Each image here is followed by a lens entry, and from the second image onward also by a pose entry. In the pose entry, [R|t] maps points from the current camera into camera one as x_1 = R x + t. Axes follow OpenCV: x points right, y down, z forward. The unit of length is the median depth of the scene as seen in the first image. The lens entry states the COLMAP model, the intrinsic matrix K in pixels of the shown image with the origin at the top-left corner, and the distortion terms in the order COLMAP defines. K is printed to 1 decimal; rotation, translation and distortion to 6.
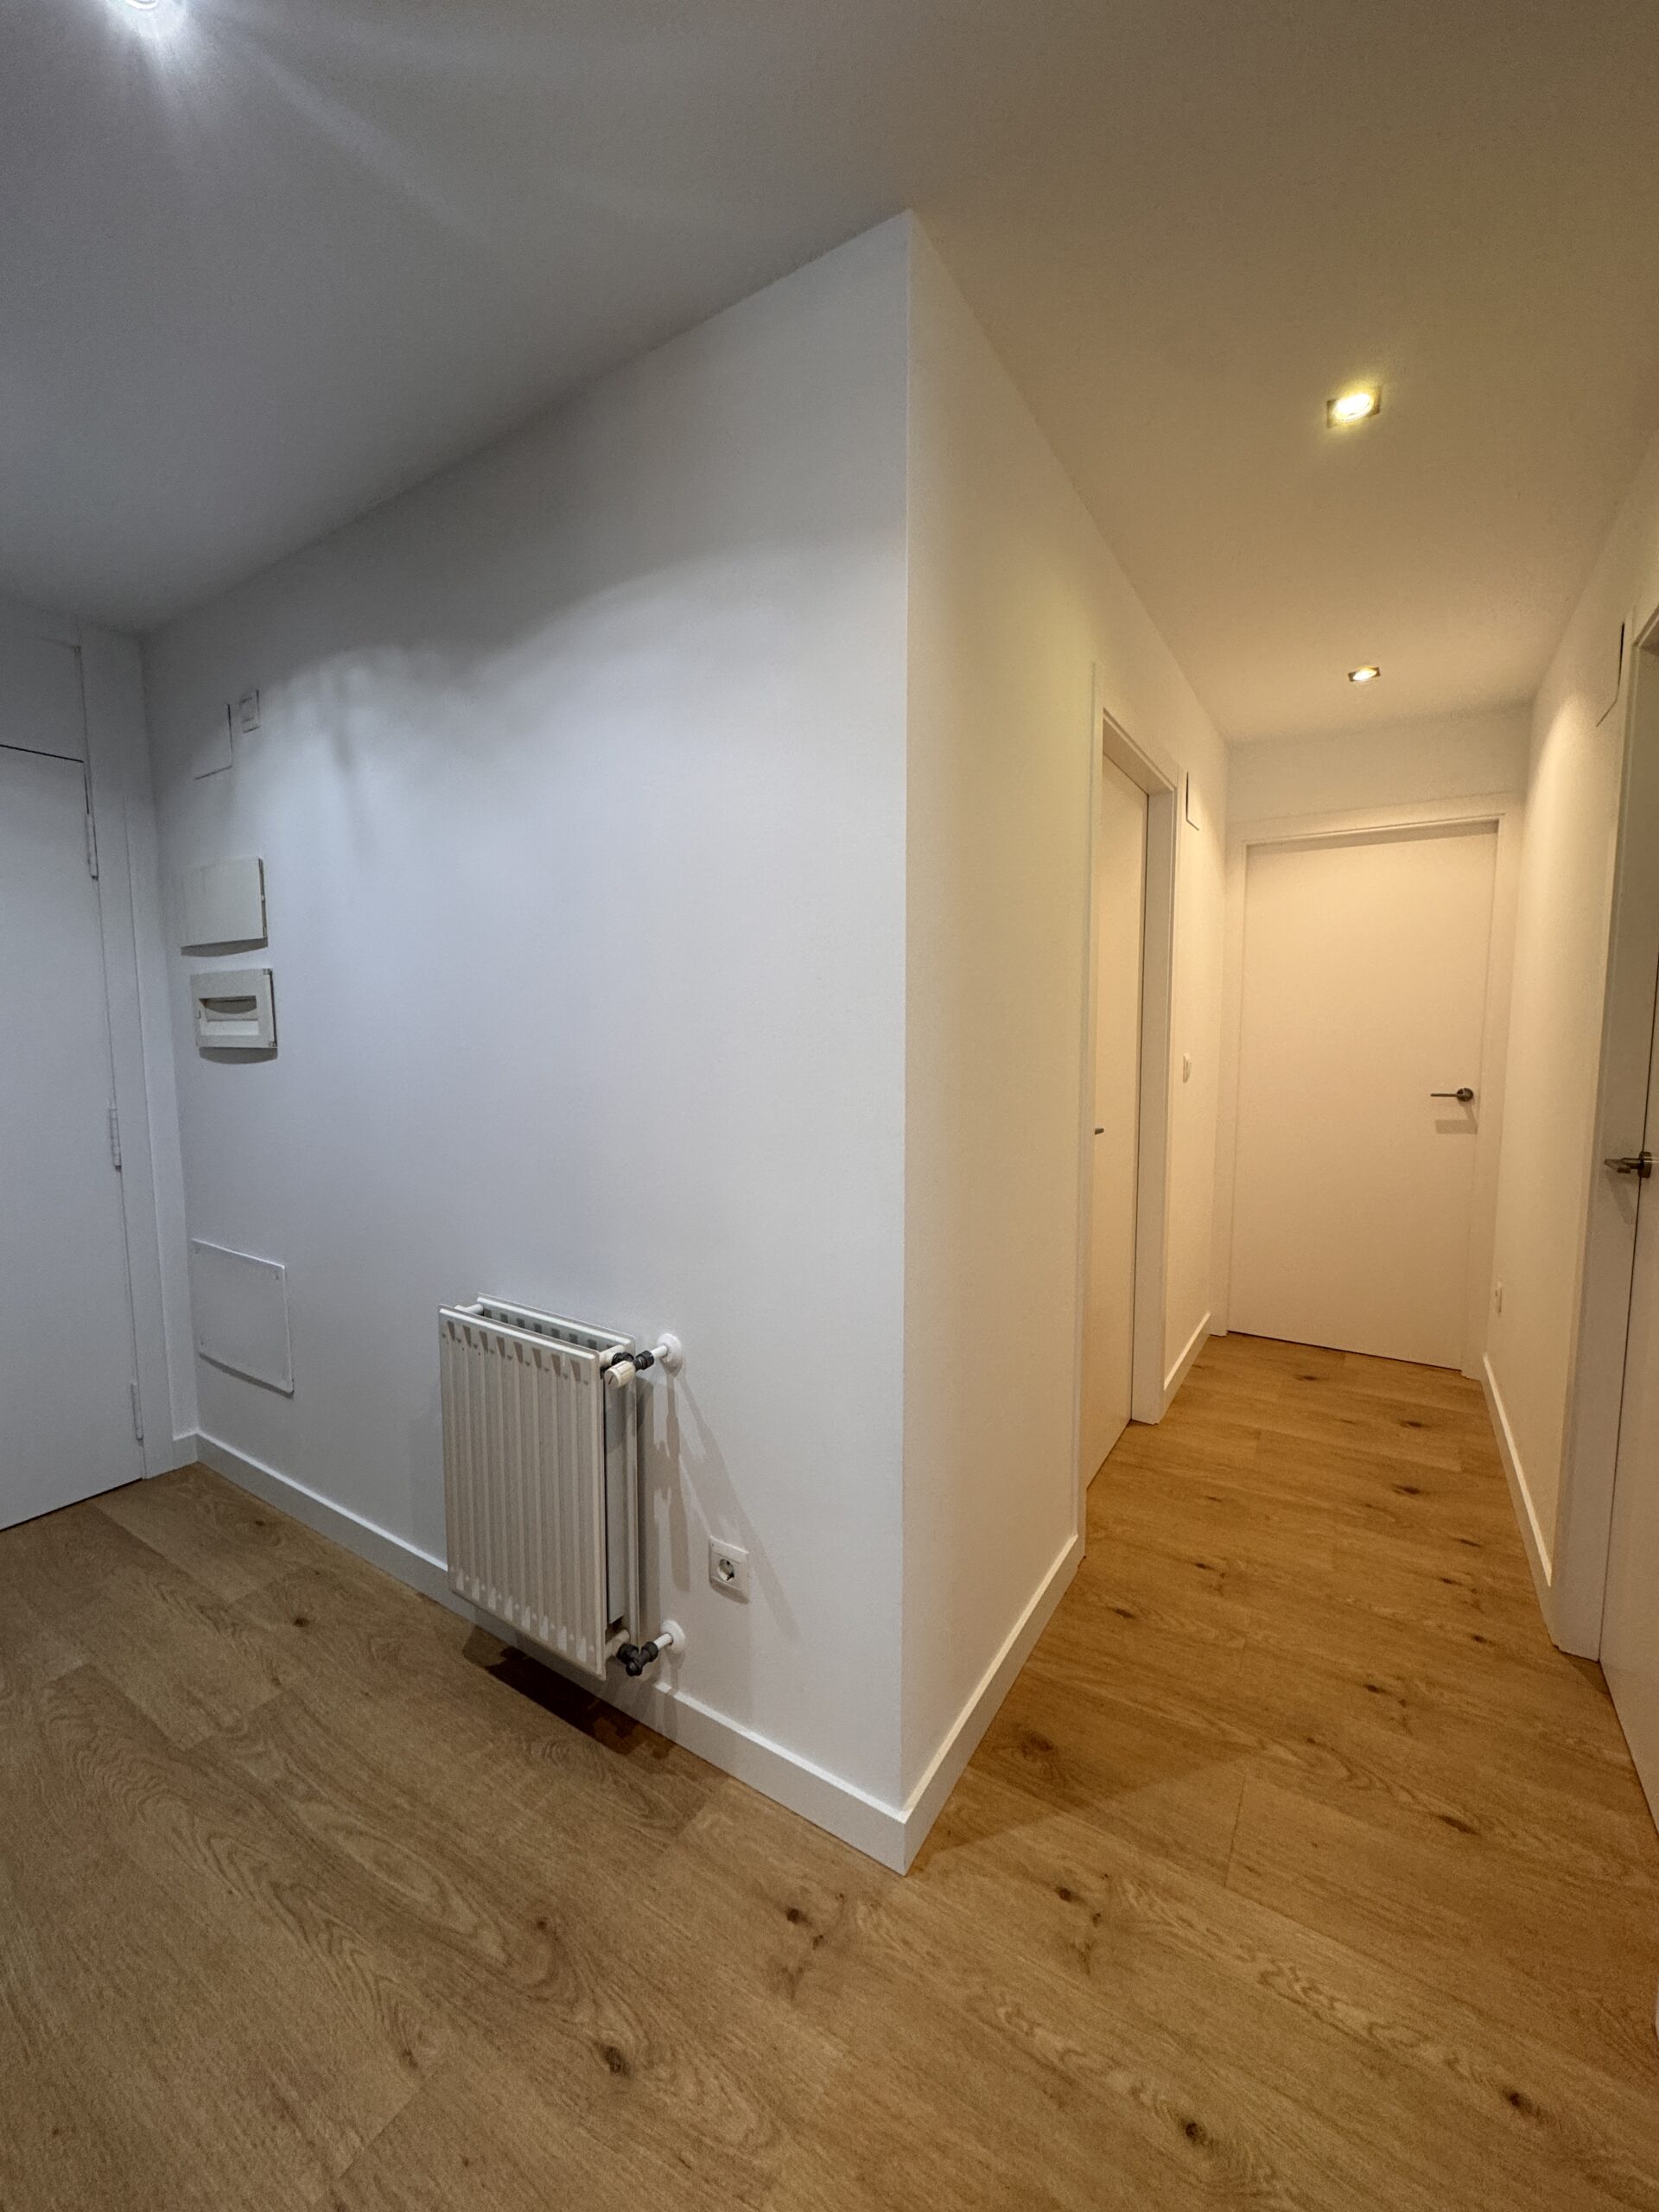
lens RADIAL K [[872.1, 0, 829.5], [0, 872.1, 1106.0], [0, 0, 1]] dist [-0.011570, 0.000291]
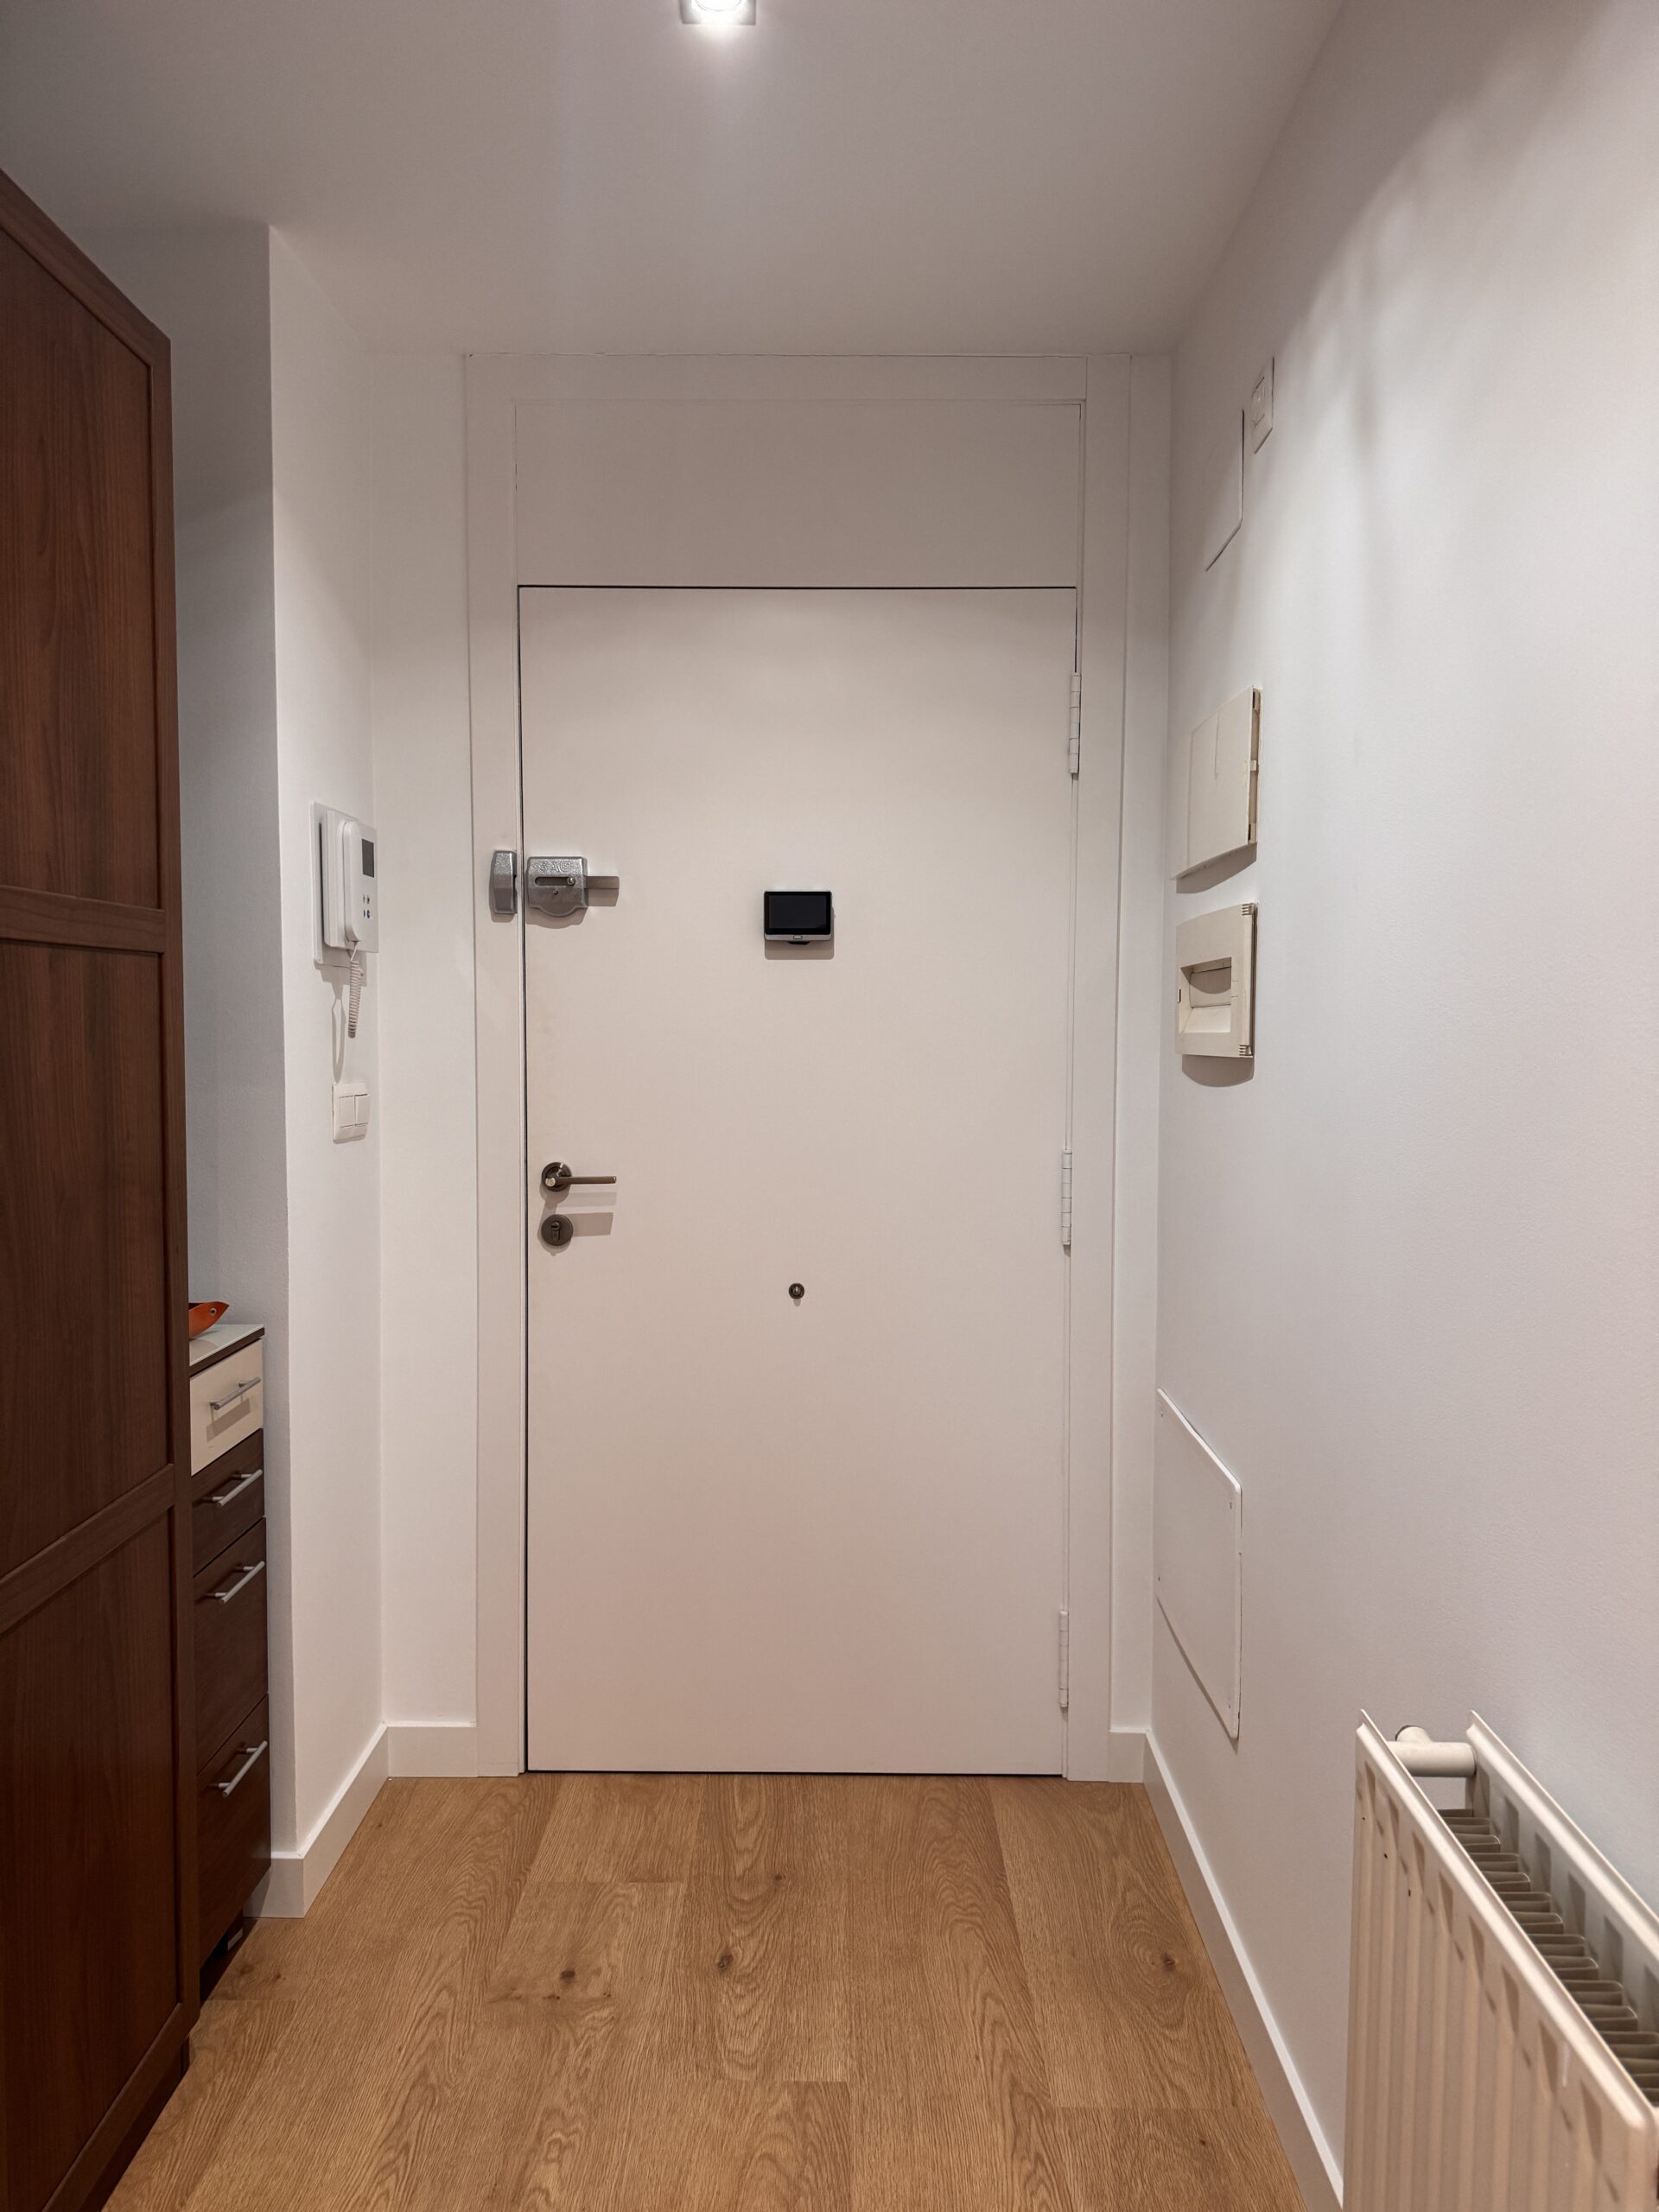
lens RADIAL K [[1555.0, 0, 823.2], [0, 1555.0, 1115.8], [0, 0, 1]] dist [0.011887, -0.011081]
pose [[0.522817, 0.051623, -0.850881, 0.007827], [-0.083813, 0.996441, 0.008956, -0.020079], [0.848315, 0.066632, 0.525283, 0.309585]]
